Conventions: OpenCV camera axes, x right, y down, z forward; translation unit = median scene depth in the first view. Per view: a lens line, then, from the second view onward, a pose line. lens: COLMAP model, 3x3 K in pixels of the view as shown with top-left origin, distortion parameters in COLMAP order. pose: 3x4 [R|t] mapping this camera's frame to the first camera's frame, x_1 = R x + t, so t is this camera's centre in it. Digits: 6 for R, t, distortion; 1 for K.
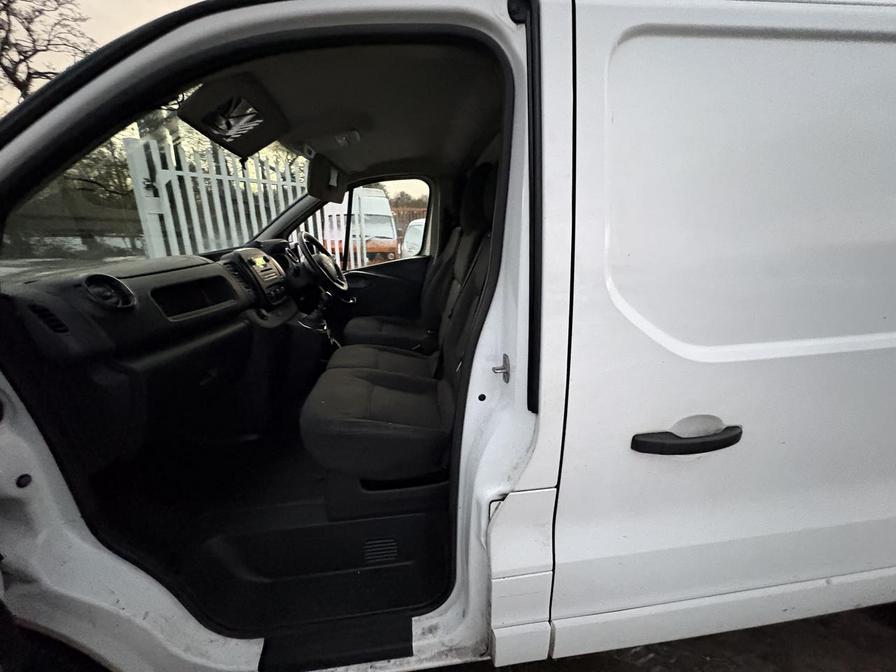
lens RADIAL K [[355.3, 0, 448.0], [0, 355.3, 336.9], [0, 0, 1]] dist [0.001964, 0.000213]
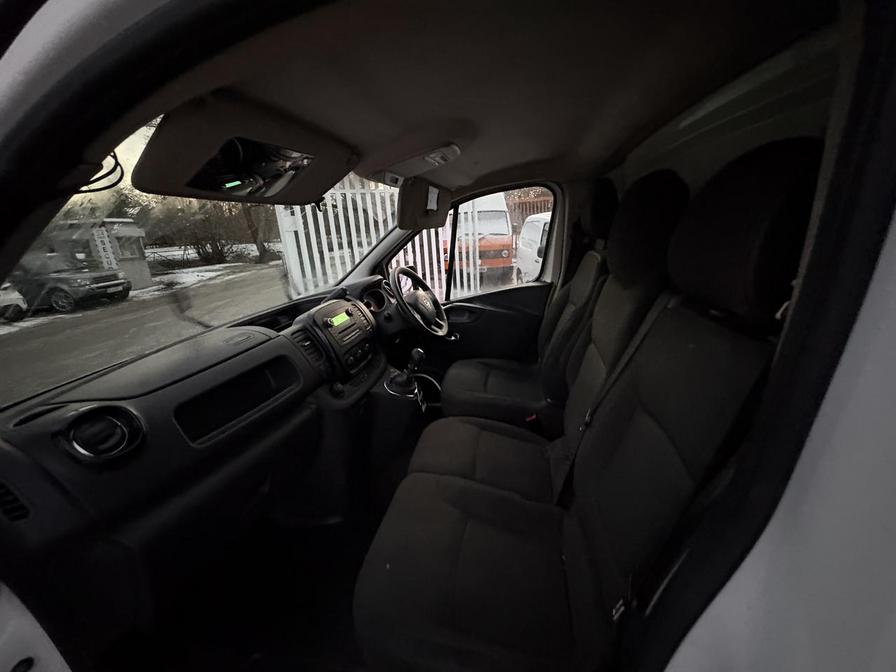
lens RADIAL K [[362.3, 0, 448.0], [0, 362.3, 336.0], [0, 0, 1]] dist [0.000600, 0.000060]
pose [[0.951896, 0.027609, -0.305176, -0.025895], [-0.023101, 0.999564, 0.018375, -0.146220], [0.305551, -0.010441, 0.952119, 0.211090]]
